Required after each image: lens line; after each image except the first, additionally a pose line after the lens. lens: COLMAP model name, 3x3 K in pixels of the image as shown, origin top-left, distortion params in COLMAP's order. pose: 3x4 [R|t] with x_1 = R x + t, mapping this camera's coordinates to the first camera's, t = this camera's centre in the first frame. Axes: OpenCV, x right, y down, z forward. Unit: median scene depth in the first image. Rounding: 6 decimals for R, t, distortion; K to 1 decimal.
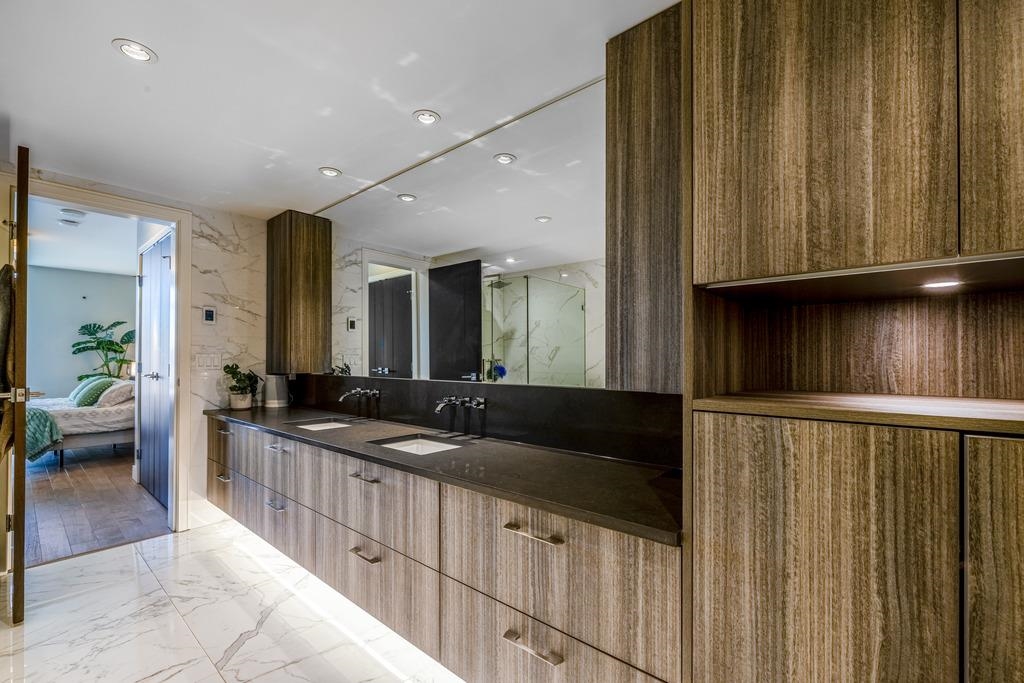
lens RADIAL K [[432.0, 0, 518.5], [0, 432.0, 353.1], [0, 0, 1]] dist [-0.002298, -0.000078]
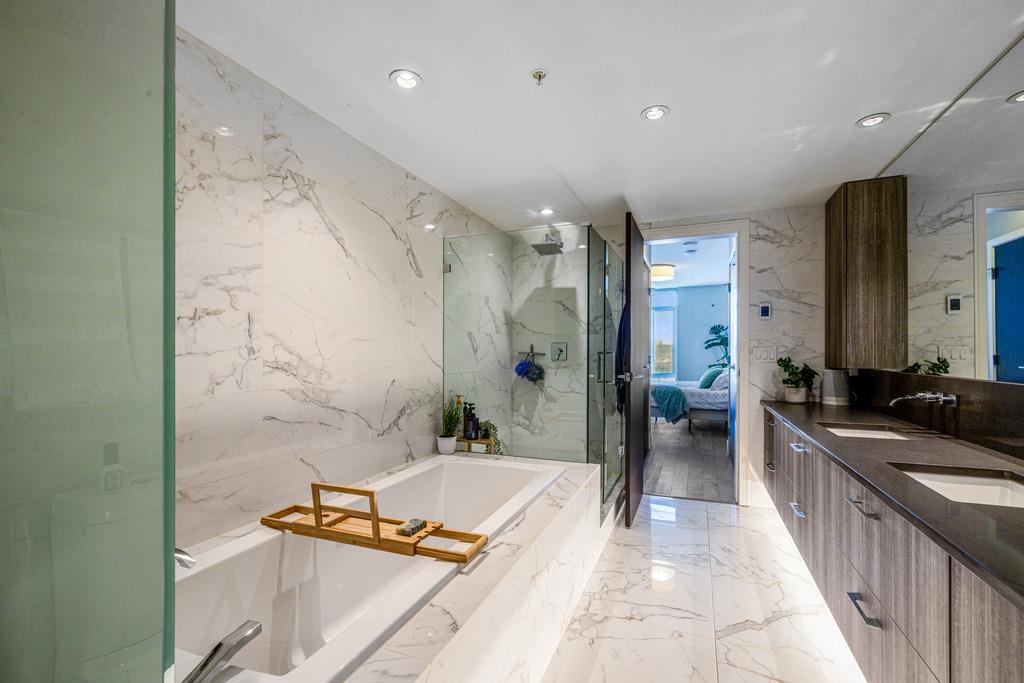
lens RADIAL K [[432.0, 0, 532.6], [0, 432.0, 349.5], [0, 0, 1]] dist [-0.002298, -0.000078]
pose [[0.325760, -0.010200, -0.945398, 0.092954], [0.018917, 0.999812, -0.004269, 0.000500], [0.945263, -0.016494, 0.325891, 0.104590]]
